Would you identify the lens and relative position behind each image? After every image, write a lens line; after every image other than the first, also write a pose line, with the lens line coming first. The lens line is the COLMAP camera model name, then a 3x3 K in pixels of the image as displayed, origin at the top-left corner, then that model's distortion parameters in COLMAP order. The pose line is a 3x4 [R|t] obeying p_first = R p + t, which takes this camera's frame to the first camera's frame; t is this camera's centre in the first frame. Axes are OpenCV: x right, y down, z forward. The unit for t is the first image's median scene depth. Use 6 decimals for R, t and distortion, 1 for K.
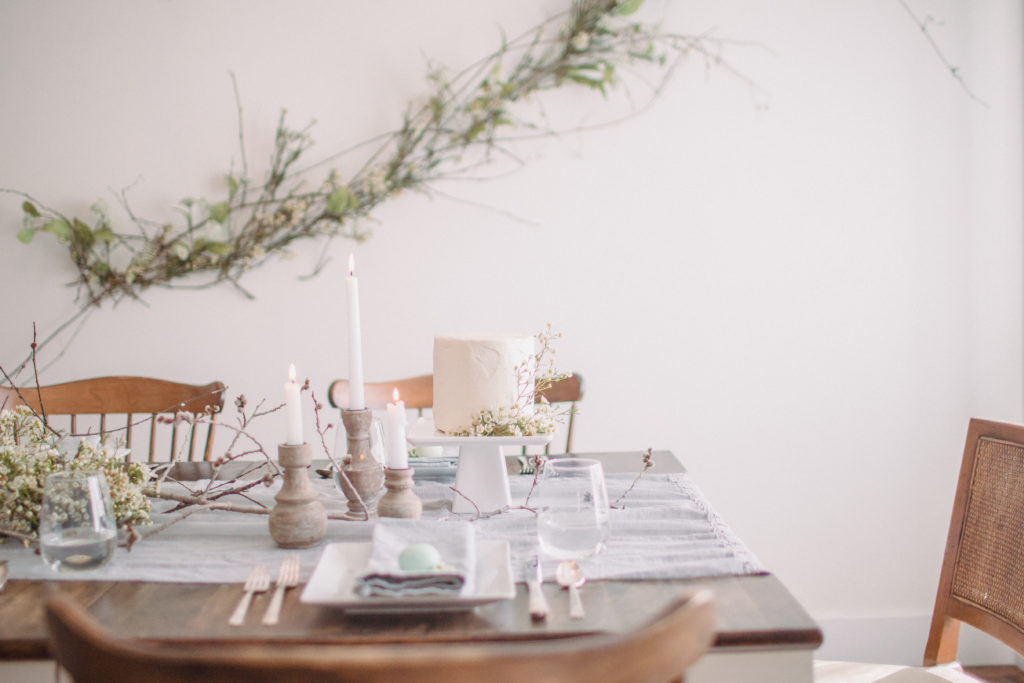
lens RADIAL K [[1162.6, 0, 482.6], [0, 1162.6, 314.1], [0, 0, 1]] dist [-0.063989, 0.000000]
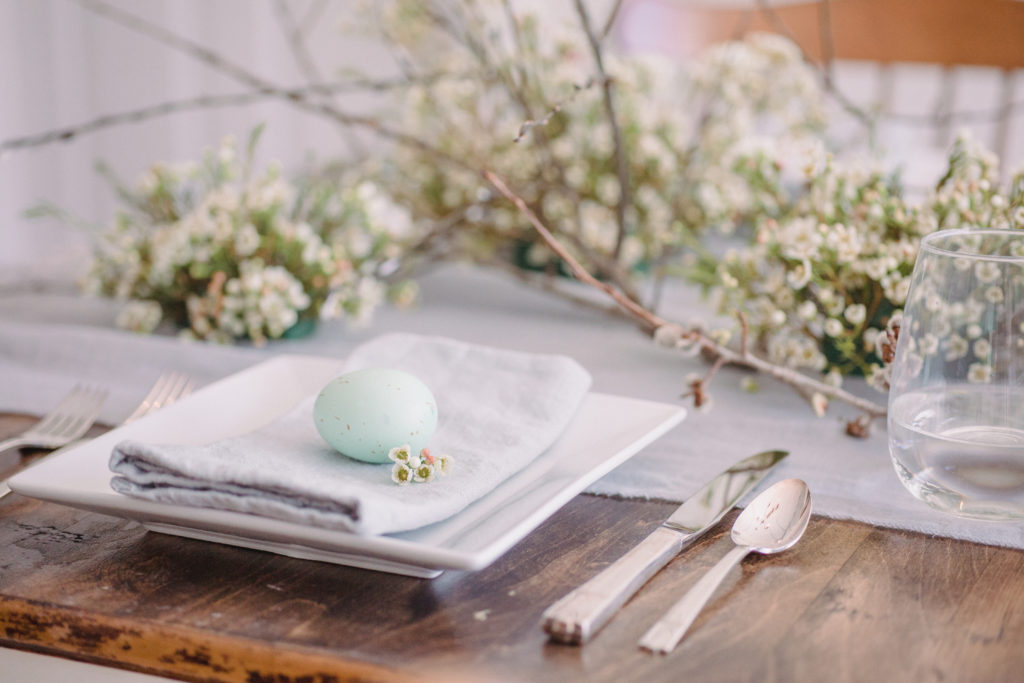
lens RADIAL K [[2066.1, 0, 512.2], [0, 2066.1, 341.3], [0, 0, 1]] dist [-0.007541, 0.000000]
pose [[0.911678, 0.114930, -0.394505, -0.120688], [-0.030024, 0.976154, 0.214994, 0.020140], [0.409807, -0.184161, 0.893389, 0.192682]]
